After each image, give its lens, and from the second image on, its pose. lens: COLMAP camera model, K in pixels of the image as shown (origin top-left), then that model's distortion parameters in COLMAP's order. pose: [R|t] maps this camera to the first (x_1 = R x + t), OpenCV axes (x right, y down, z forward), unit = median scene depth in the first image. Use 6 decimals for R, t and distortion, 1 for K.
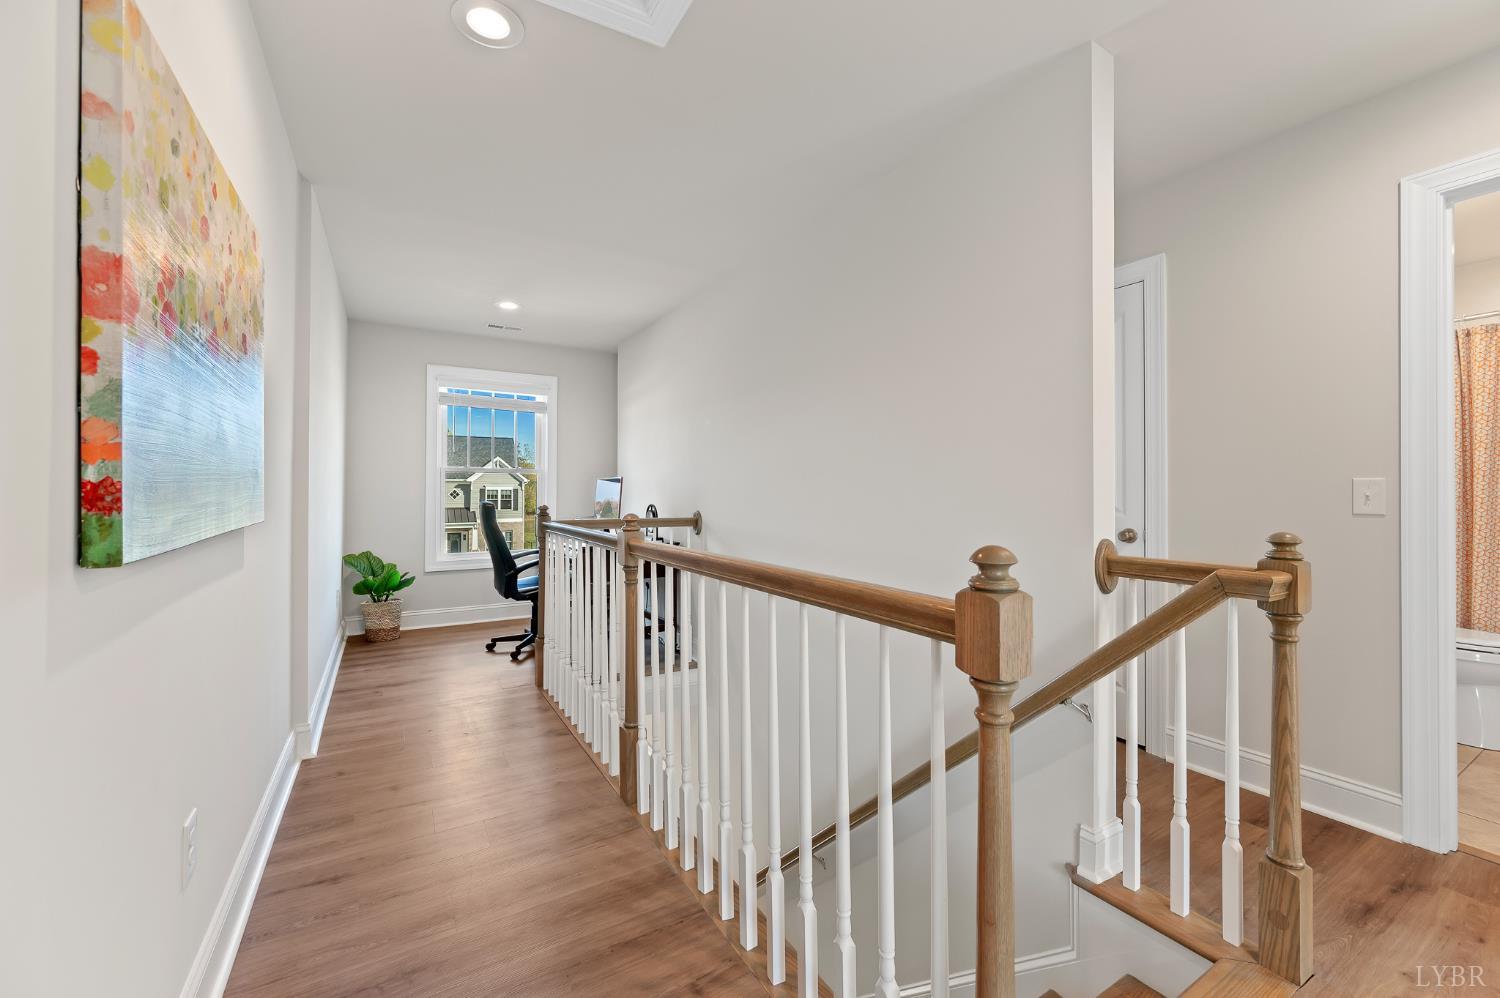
lens RADIAL K [[599.6, 0, 749.2], [0, 599.6, 495.6], [0, 0, 1]] dist [-0.000355, -0.000088]
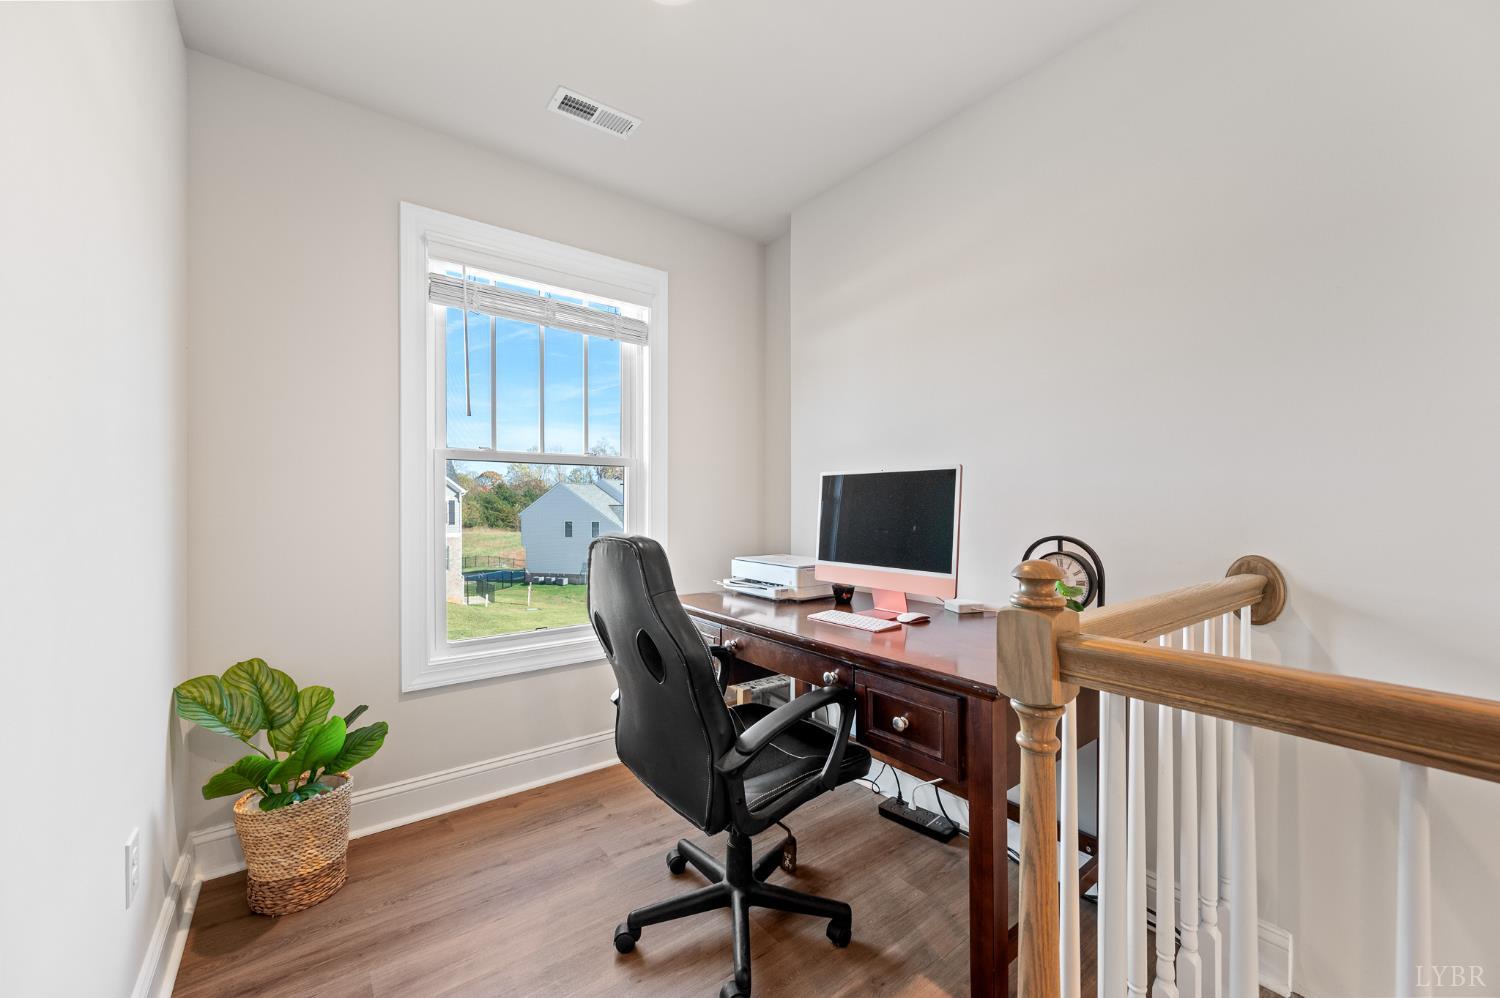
lens RADIAL K [[597.7, 0, 778.6], [0, 597.7, 516.5], [0, 0, 1]] dist [-0.000917, 0.000099]
pose [[0.991232, -0.013892, 0.131398, -0.344711], [0.011307, 0.999728, 0.020392, -0.004487], [-0.131646, -0.018727, 0.991120, 0.567867]]
